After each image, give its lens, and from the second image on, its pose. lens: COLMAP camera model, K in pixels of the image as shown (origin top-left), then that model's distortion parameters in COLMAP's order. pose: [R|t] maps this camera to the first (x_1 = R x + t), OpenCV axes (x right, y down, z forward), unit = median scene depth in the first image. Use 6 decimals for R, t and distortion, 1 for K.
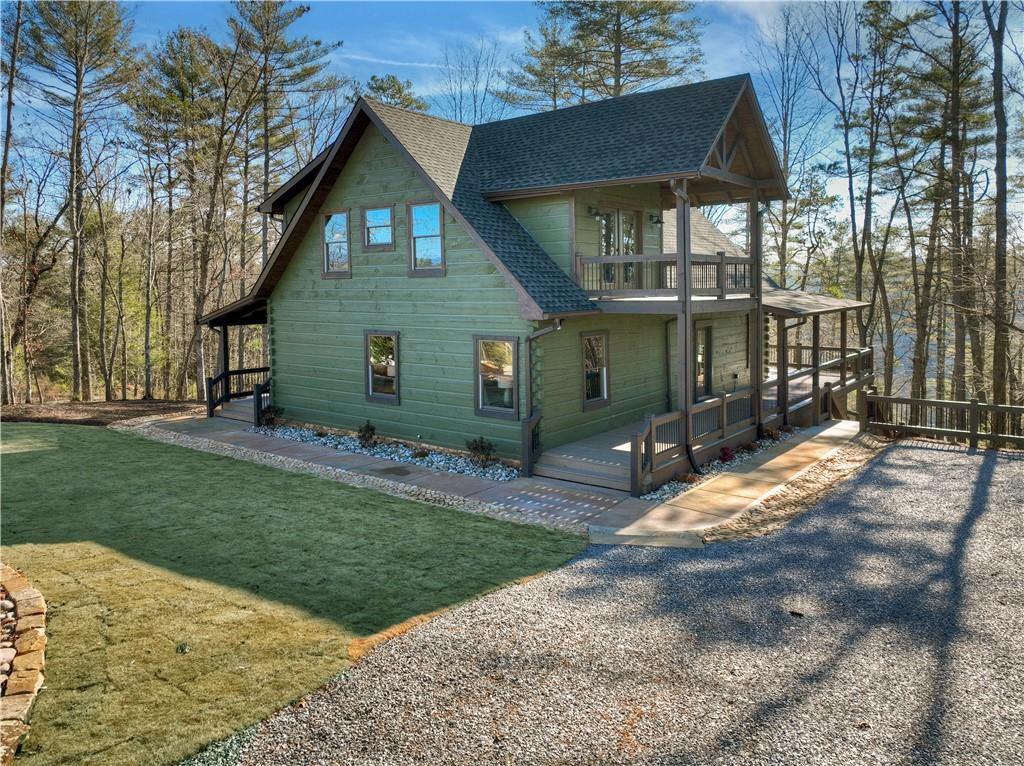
lens RADIAL K [[714.2, 0, 512.0], [0, 714.2, 383.0], [0, 0, 1]] dist [0.009684, 0.001883]
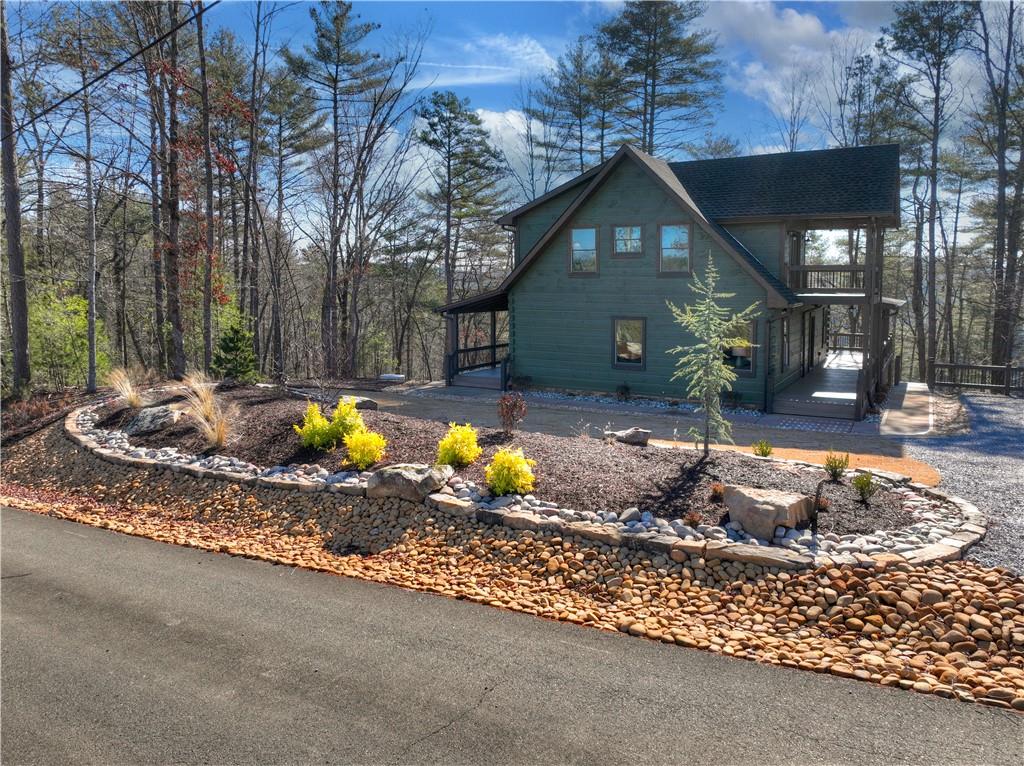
lens RADIAL K [[697.2, 0, 512.0], [0, 697.2, 383.0], [0, 0, 1]] dist [0.047120, 0.004266]
pose [[0.983989, -0.017465, 0.177371, -0.641051], [0.014435, 0.999727, 0.018362, 0.025087], [-0.177643, -0.015507, 0.983973, -0.267133]]
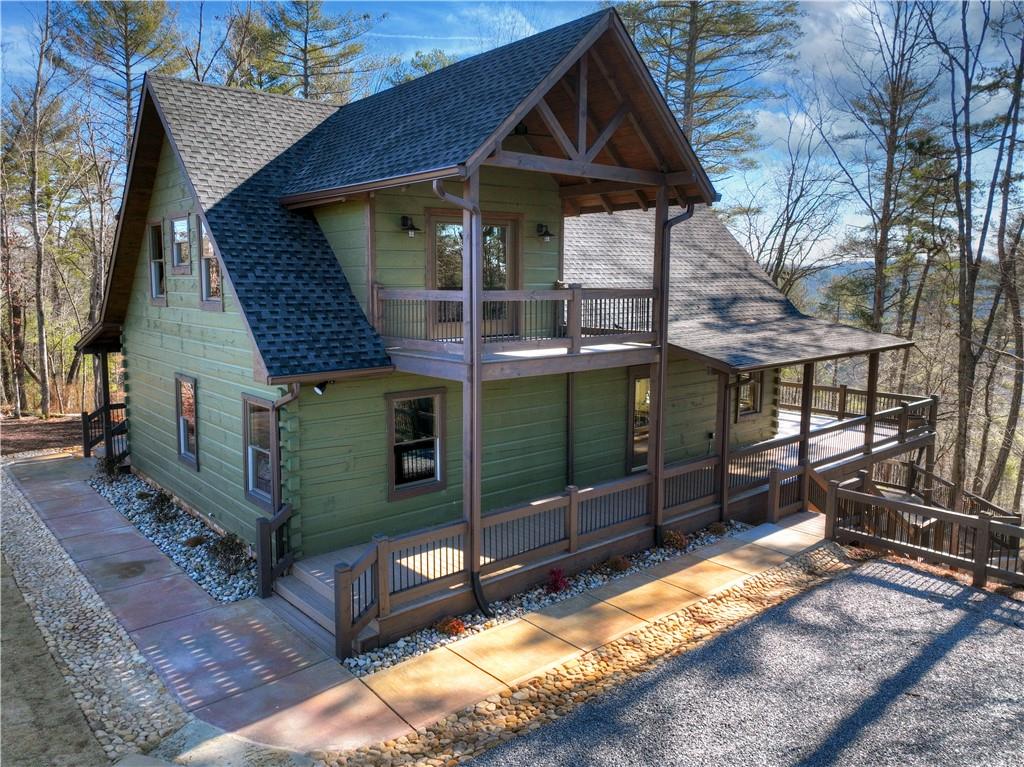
lens RADIAL K [[742.9, 0, 512.8], [0, 742.9, 441.2], [0, 0, 1]] dist [-0.000550, -0.001242]
pose [[0.981959, 0.046660, -0.183249, 0.259935], [-0.032091, 0.996142, 0.081680, -0.063016], [0.186353, -0.074326, 0.979667, 0.198780]]
